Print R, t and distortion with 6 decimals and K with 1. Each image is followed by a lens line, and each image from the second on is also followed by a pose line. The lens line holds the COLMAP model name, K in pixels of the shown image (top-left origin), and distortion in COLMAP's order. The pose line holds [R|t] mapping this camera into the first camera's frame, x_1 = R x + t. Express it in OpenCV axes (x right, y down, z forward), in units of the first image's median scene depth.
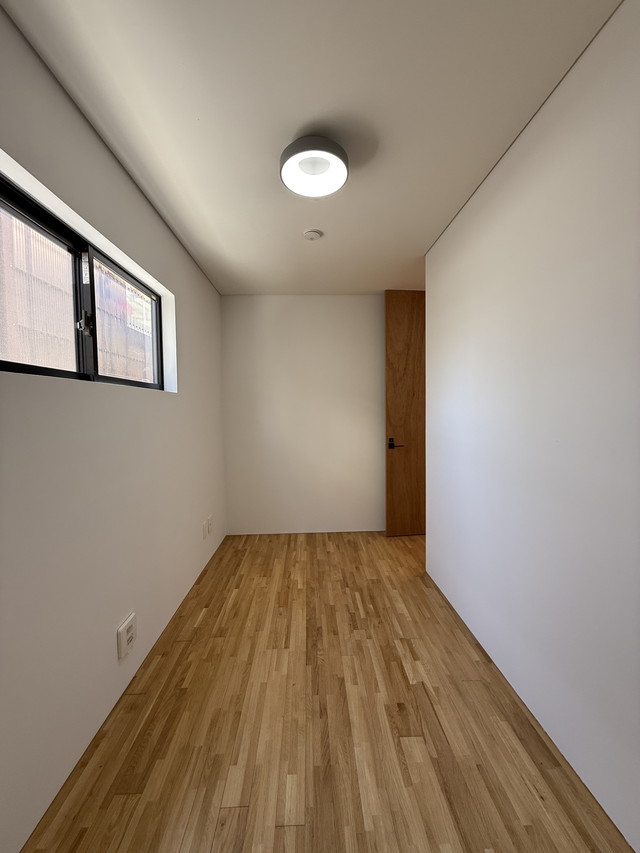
lens RADIAL K [[344.0, 0, 319.6], [0, 344.0, 424.1], [0, 0, 1]] dist [-0.002542, 0.001445]
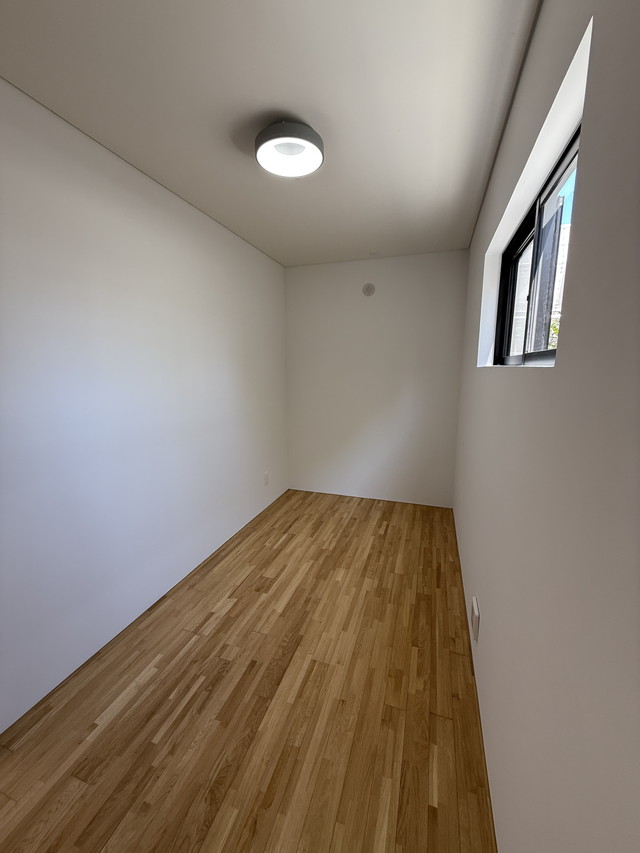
lens RADIAL K [[344.0, 0, 319.3], [0, 344.0, 427.2], [0, 0, 1]] dist [-0.002542, 0.001445]
pose [[-0.937721, -0.044318, 0.344550, -0.415424], [0.031733, 0.976754, 0.212000, -0.143872], [-0.345936, 0.209730, -0.914517, 1.789615]]
